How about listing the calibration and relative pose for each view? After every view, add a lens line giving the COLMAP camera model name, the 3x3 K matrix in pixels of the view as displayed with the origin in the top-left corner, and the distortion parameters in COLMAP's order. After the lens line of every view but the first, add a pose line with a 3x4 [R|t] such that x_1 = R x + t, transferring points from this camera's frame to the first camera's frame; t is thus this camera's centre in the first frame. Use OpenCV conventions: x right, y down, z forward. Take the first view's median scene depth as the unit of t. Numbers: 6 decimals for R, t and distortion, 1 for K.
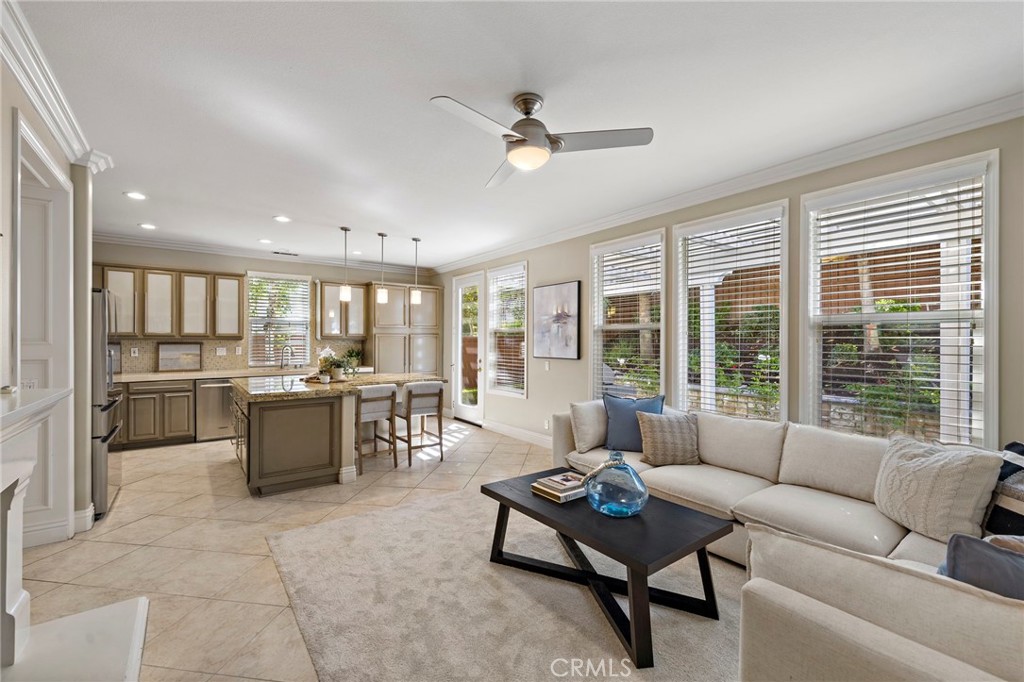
lens RADIAL K [[436.6, 0, 509.6], [0, 436.6, 343.4], [0, 0, 1]] dist [0.003385, 0.000170]
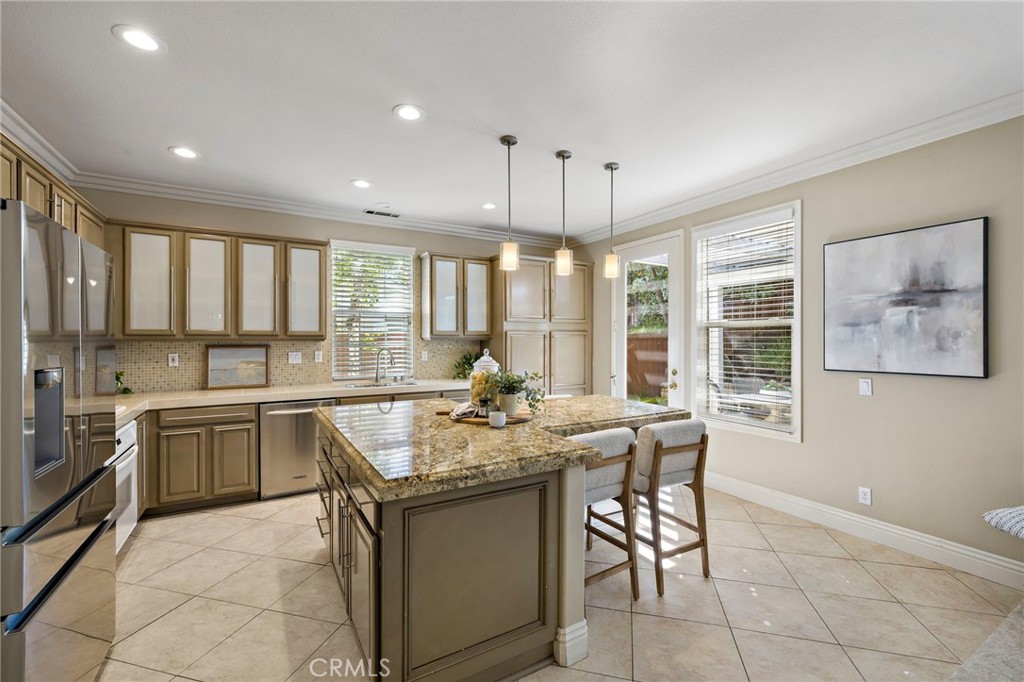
lens RADIAL K [[436.6, 0, 506.4], [0, 436.6, 341.9], [0, 0, 1]] dist [0.003385, 0.000170]
pose [[0.993726, -0.003625, -0.111787, -0.287093], [0.003395, 0.999992, -0.002250, -0.004088], [0.111794, 0.001857, 0.993730, 0.405129]]
